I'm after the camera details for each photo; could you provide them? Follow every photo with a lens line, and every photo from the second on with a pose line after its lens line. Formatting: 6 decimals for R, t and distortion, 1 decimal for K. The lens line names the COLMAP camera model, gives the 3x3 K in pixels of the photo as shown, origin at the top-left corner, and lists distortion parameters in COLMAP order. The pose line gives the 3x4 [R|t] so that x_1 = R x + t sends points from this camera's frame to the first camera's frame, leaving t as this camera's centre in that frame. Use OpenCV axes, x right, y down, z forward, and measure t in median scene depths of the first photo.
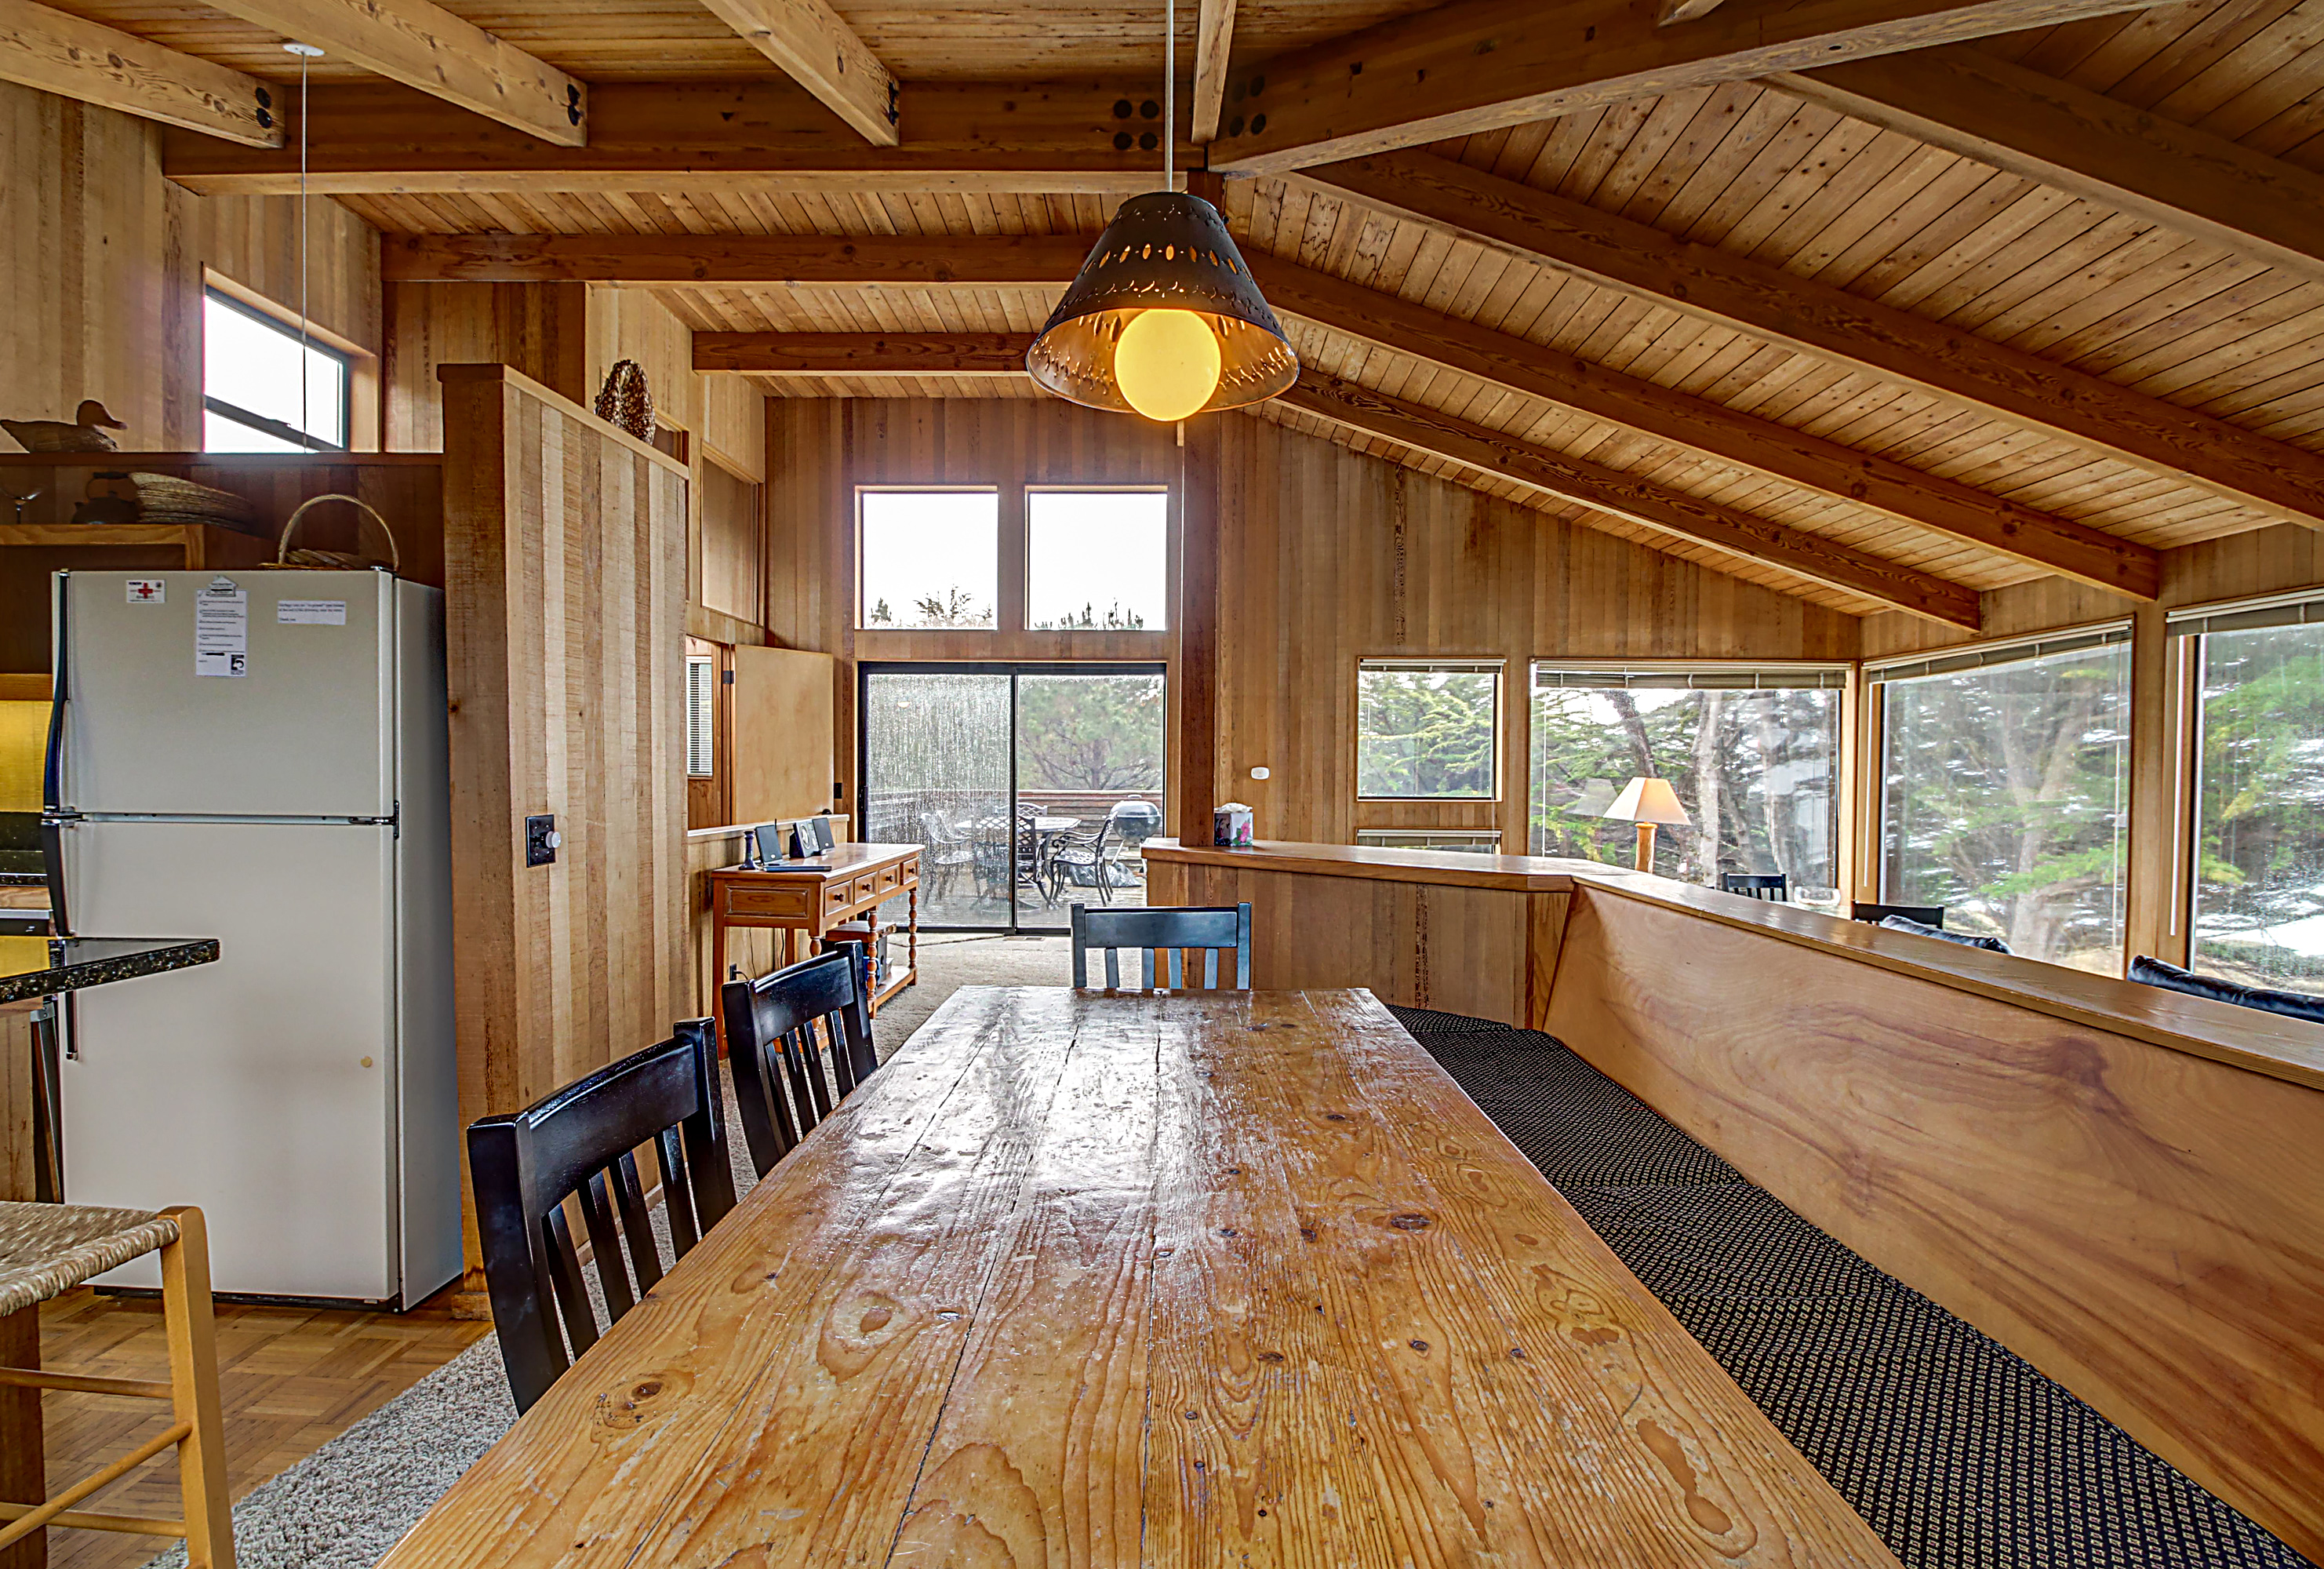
lens RADIAL K [[1108.2, 0, 1152.3], [0, 1108.2, 807.4], [0, 0, 1]] dist [0.001012, -0.007708]
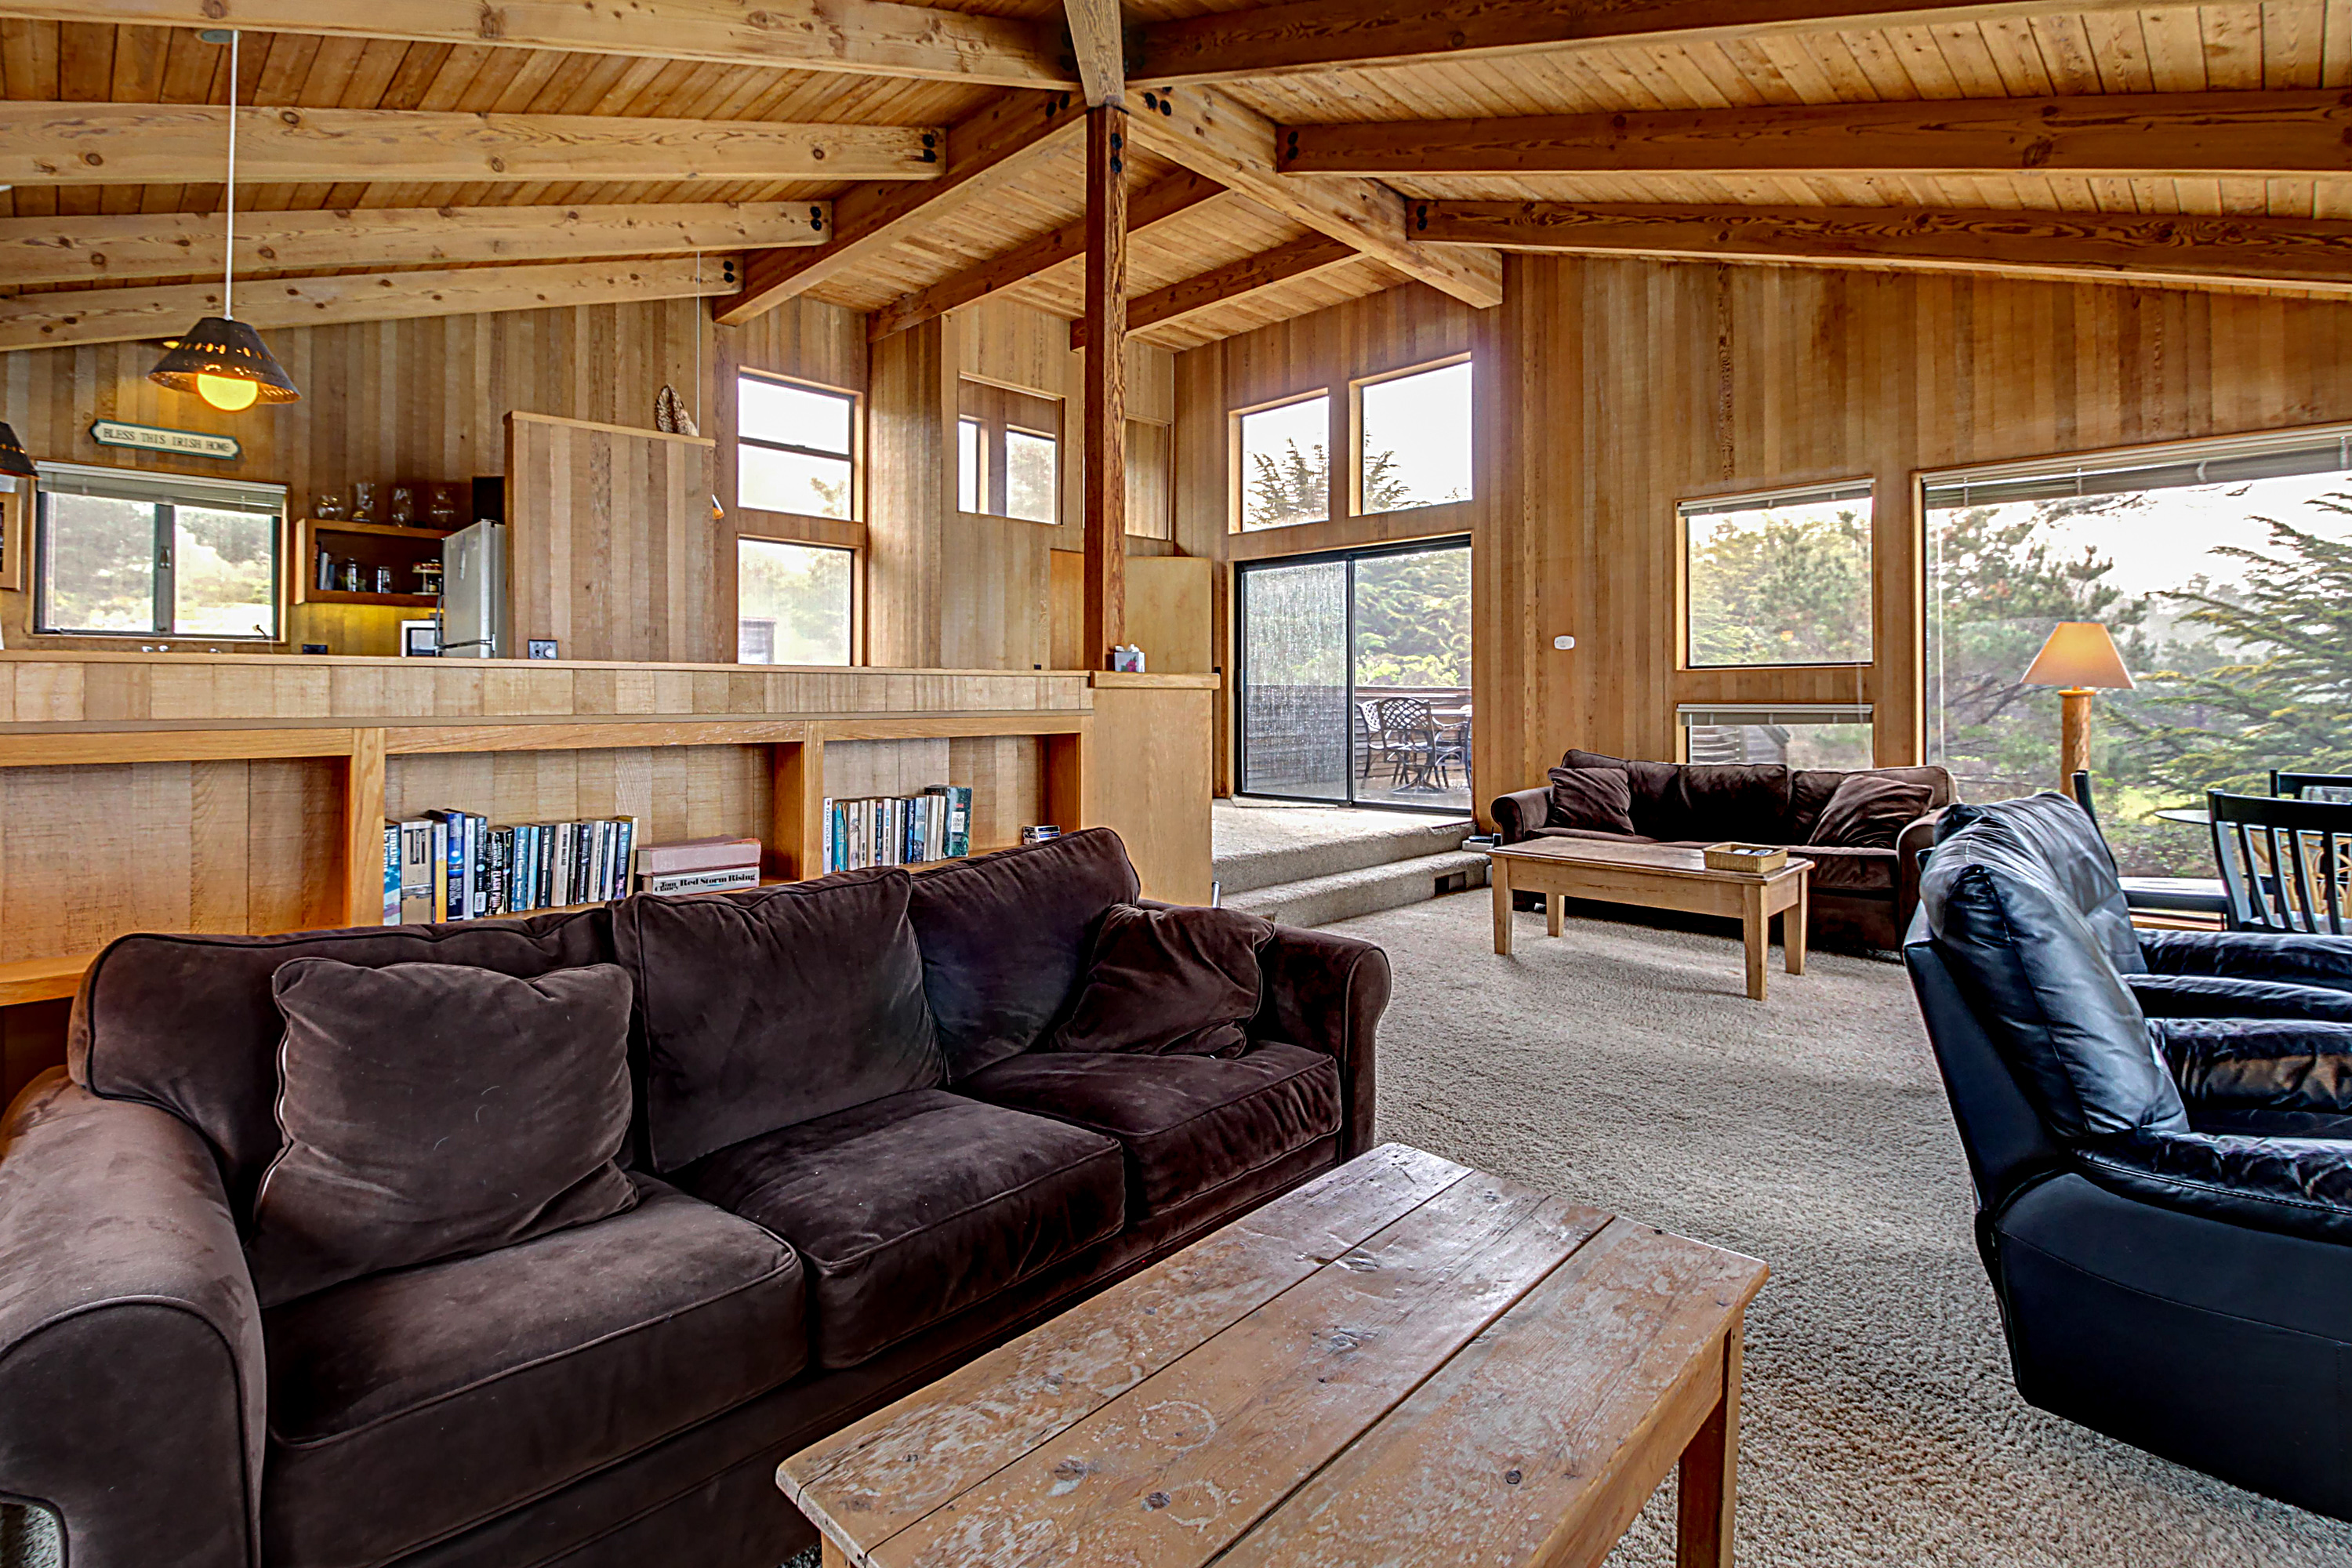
lens RADIAL K [[1103.6, 0, 1134.0], [0, 1103.6, 693.9], [0, 0, 1]] dist [-0.001649, -0.006451]
pose [[0.717475, -0.009226, -0.696523, 0.623539], [-0.016786, 0.999393, -0.030528, 0.058489], [0.696382, 0.033595, 0.716885, 0.145790]]
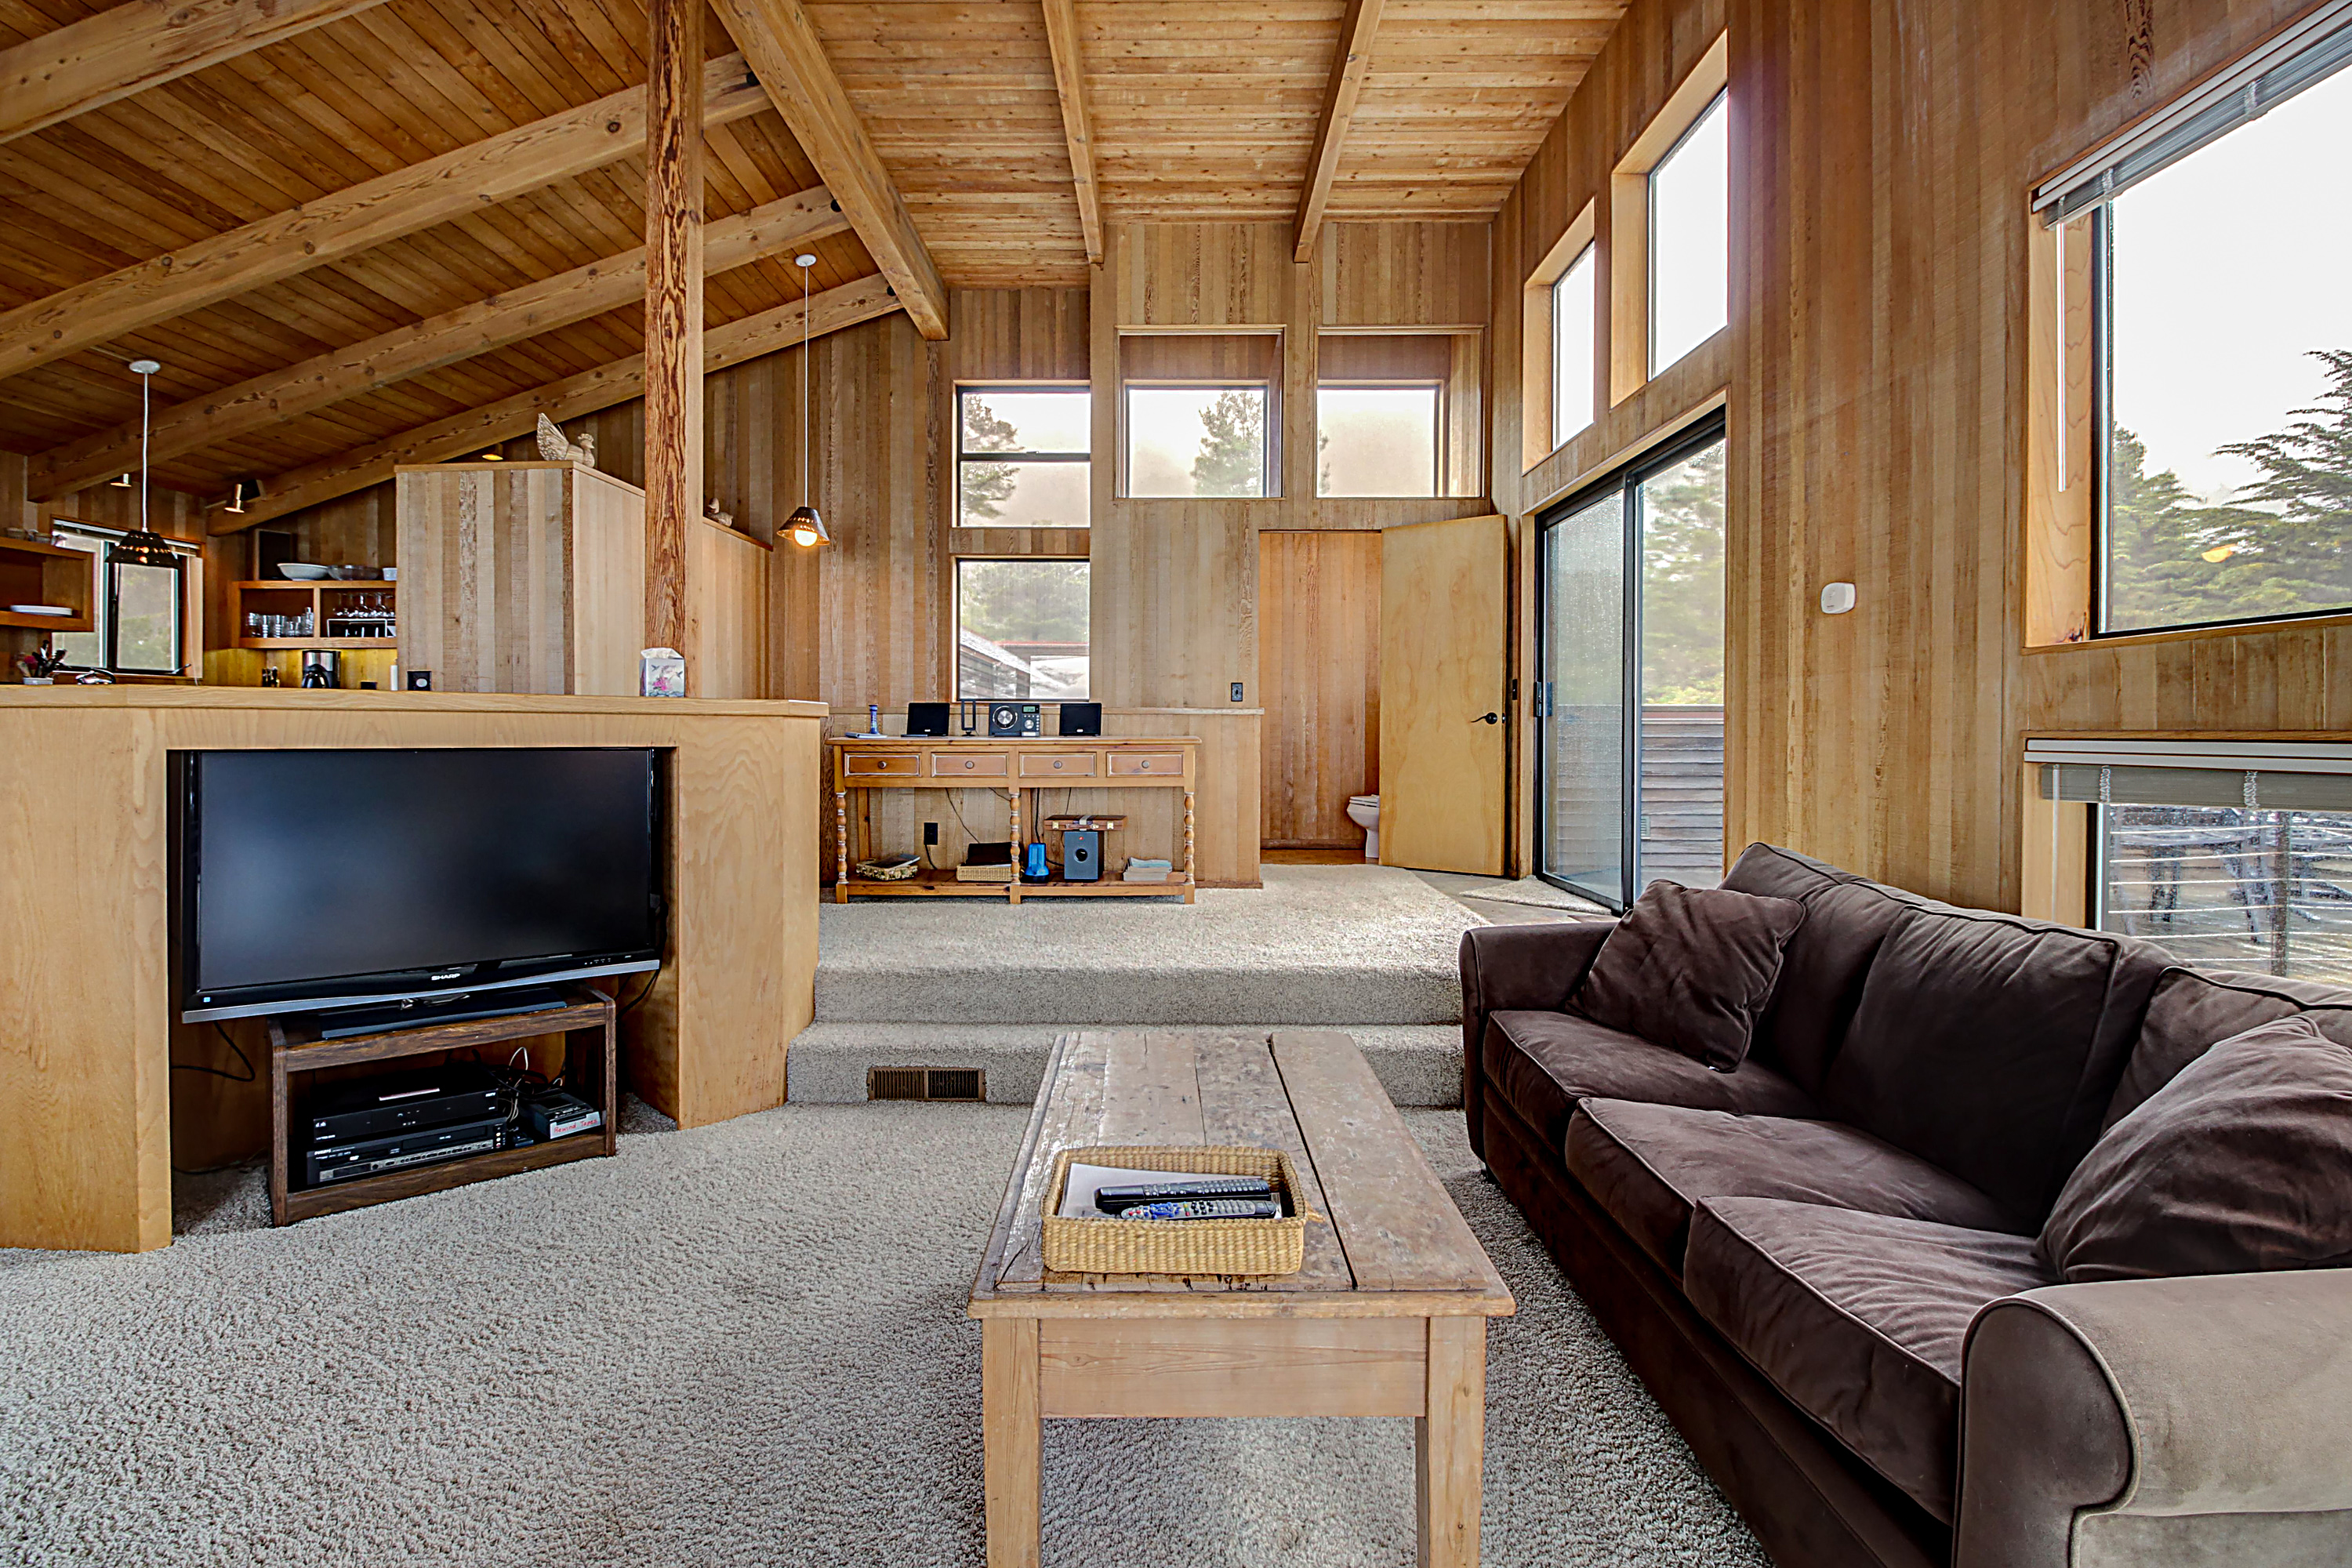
lens RADIAL K [[1103.6, 0, 1165.8], [0, 1103.6, 741.3], [0, 0, 1]] dist [-0.001649, -0.006451]
pose [[0.017756, 0.003995, -0.999834, 0.642902], [-0.033667, 0.999427, 0.003396, 0.035539], [0.999275, 0.033601, 0.017881, 0.994912]]
